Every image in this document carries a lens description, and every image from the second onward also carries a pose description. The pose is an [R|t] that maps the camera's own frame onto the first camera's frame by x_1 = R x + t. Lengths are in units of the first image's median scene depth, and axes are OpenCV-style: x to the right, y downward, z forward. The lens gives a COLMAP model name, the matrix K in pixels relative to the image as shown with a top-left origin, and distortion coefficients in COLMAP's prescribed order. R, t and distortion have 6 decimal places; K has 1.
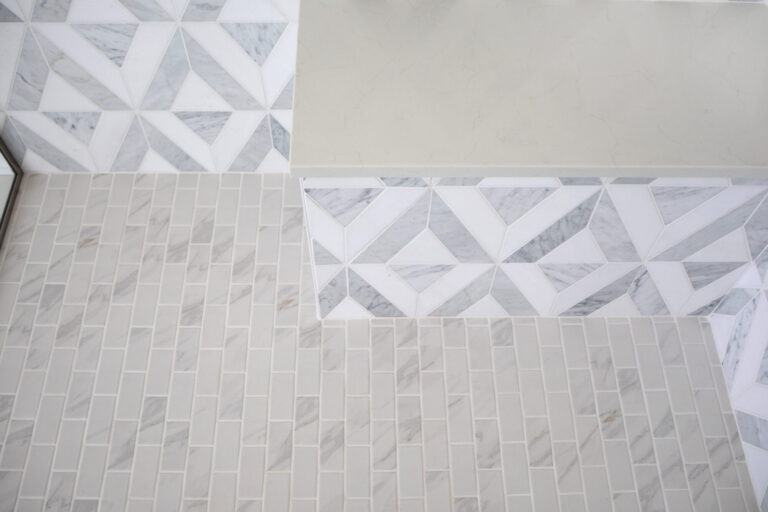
lens RADIAL K [[745.6, 0, 384.0], [0, 745.6, 256.0], [0, 0, 1]] dist [-0.076109, 0.004609]
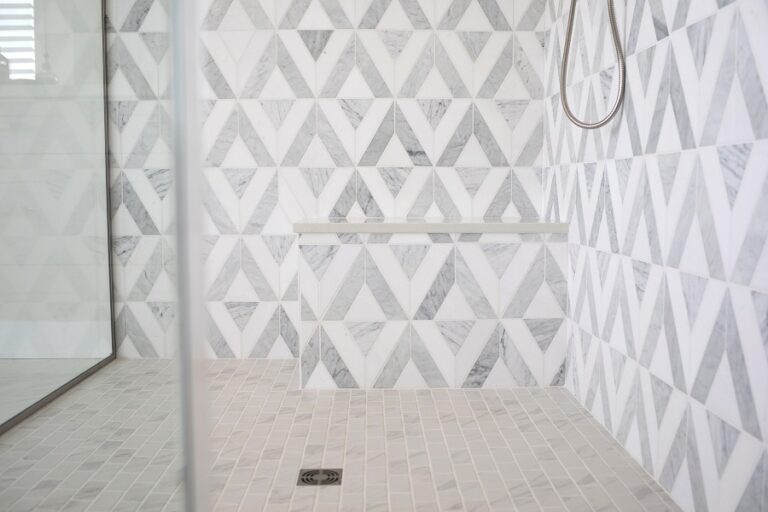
lens RADIAL K [[745.6, 0, 384.0], [0, 745.6, 256.0], [0, 0, 1]] dist [-0.076109, 0.004609]
pose [[0.999783, -0.020781, -0.001708, 0.096672], [0.010824, 0.587273, -0.809317, 1.241069], [0.017821, 0.809122, 0.587370, -0.095579]]
